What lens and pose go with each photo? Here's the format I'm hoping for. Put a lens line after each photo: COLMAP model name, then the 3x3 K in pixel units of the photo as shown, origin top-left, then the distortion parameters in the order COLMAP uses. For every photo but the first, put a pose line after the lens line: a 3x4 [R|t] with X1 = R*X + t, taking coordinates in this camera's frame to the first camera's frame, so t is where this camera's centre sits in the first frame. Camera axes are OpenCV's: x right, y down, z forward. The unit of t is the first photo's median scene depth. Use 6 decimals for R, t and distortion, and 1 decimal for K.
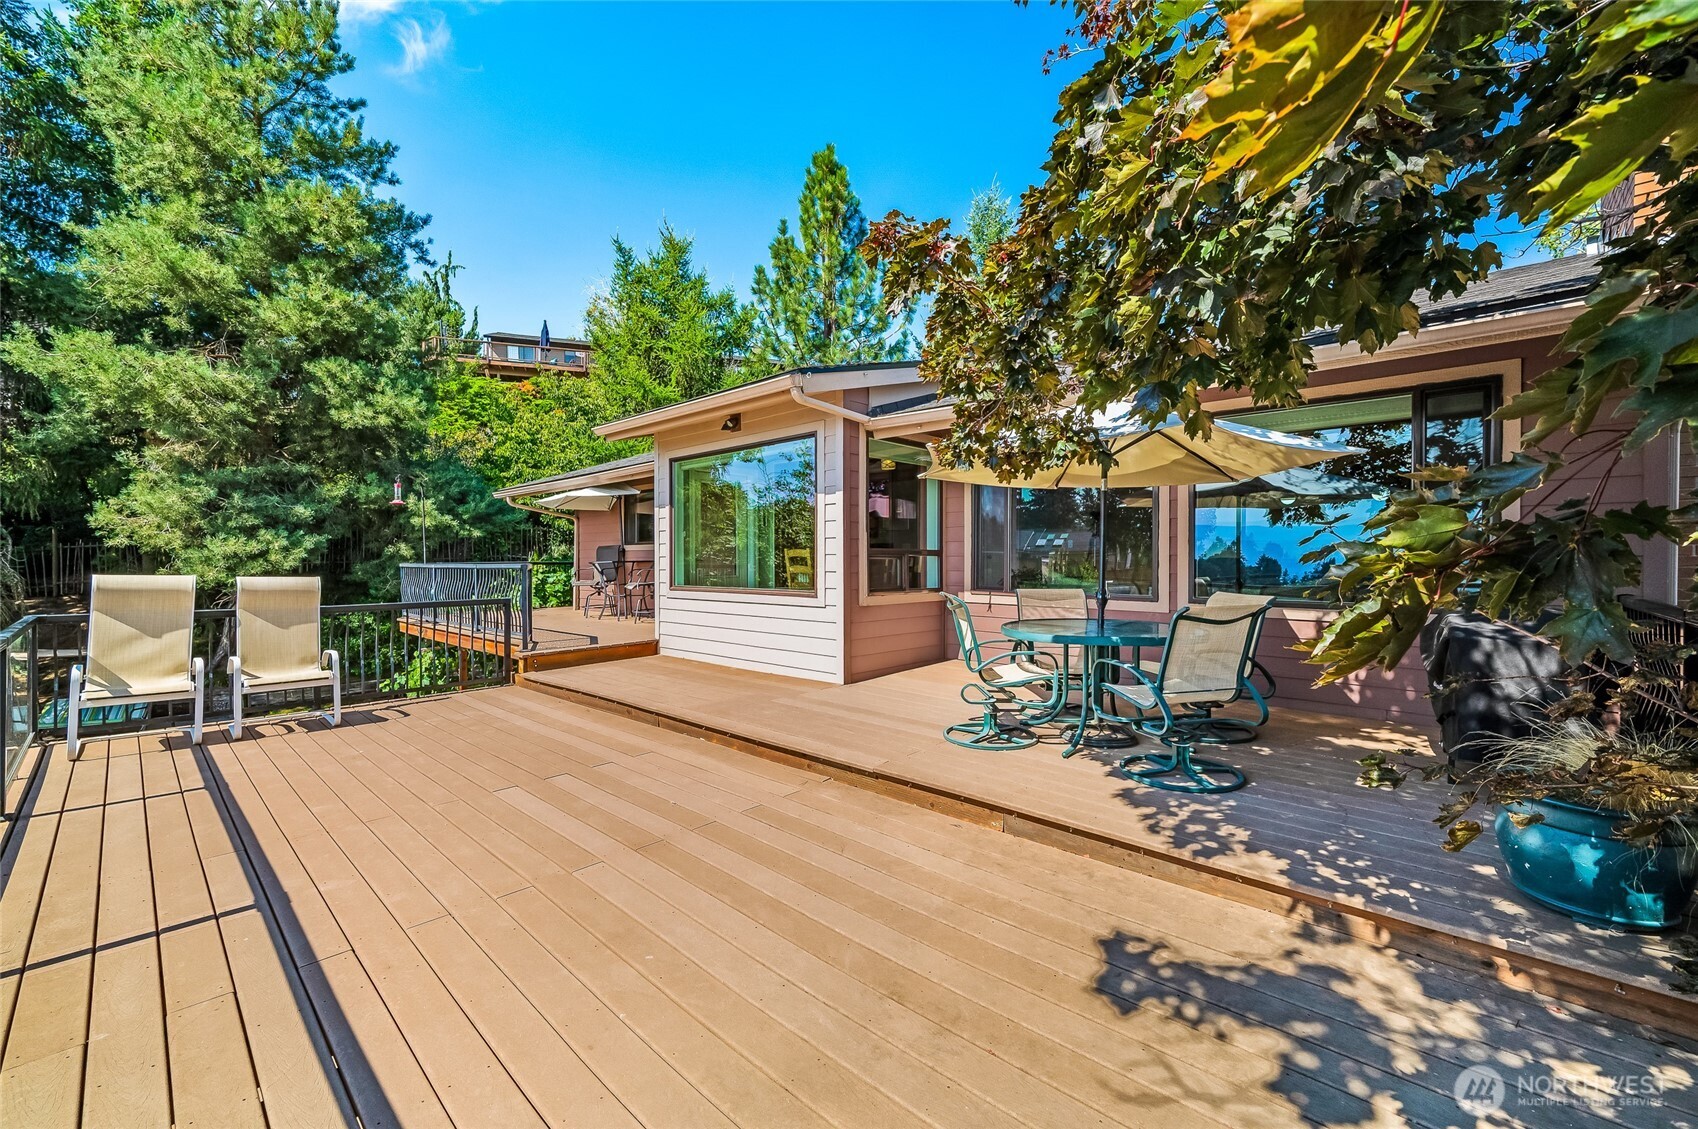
lens RADIAL K [[675.4, 0, 845.4], [0, 675.4, 563.8], [0, 0, 1]] dist [-0.002041, 0.000897]
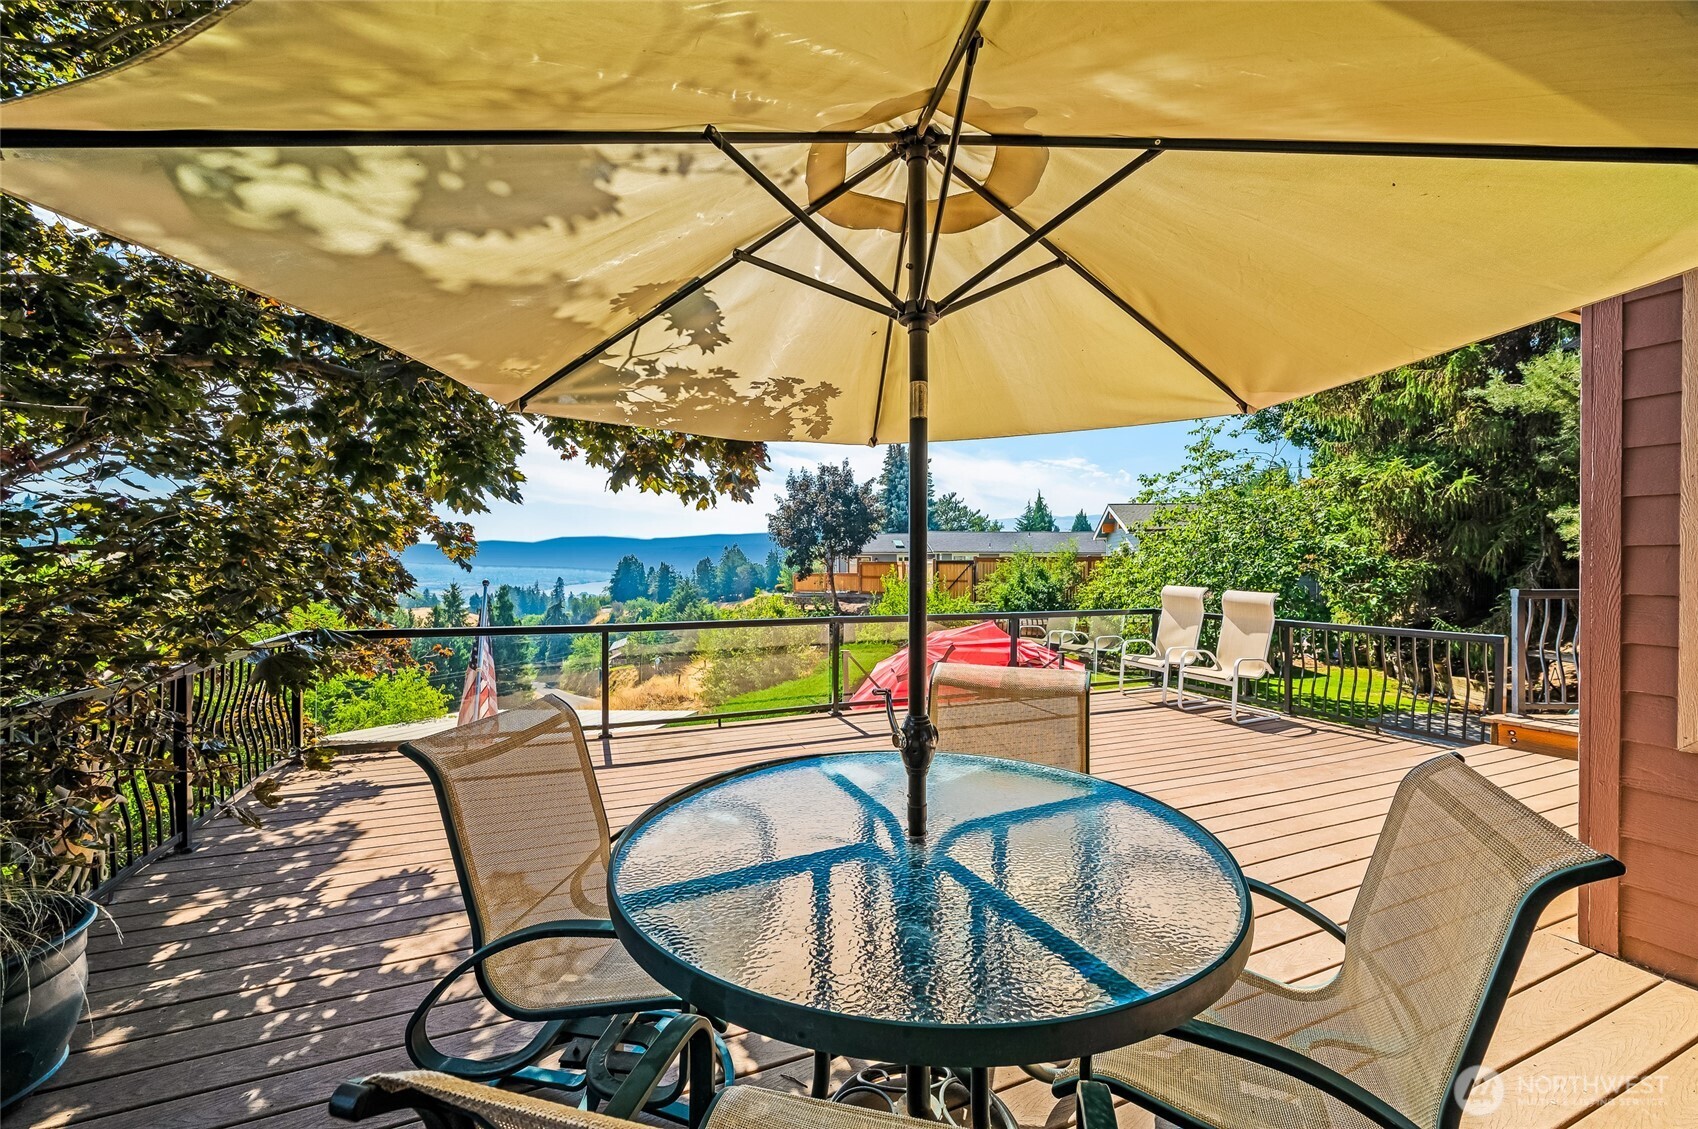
lens RADIAL K [[675.4, 0, 844.1], [0, 675.4, 567.6], [0, 0, 1]] dist [-0.002041, 0.000897]
pose [[-0.422662, 0.000688, -0.906287, 1.159632], [-0.001803, 0.999997, 0.001599, -0.050737], [0.906286, 0.002310, -0.422659, 1.852248]]
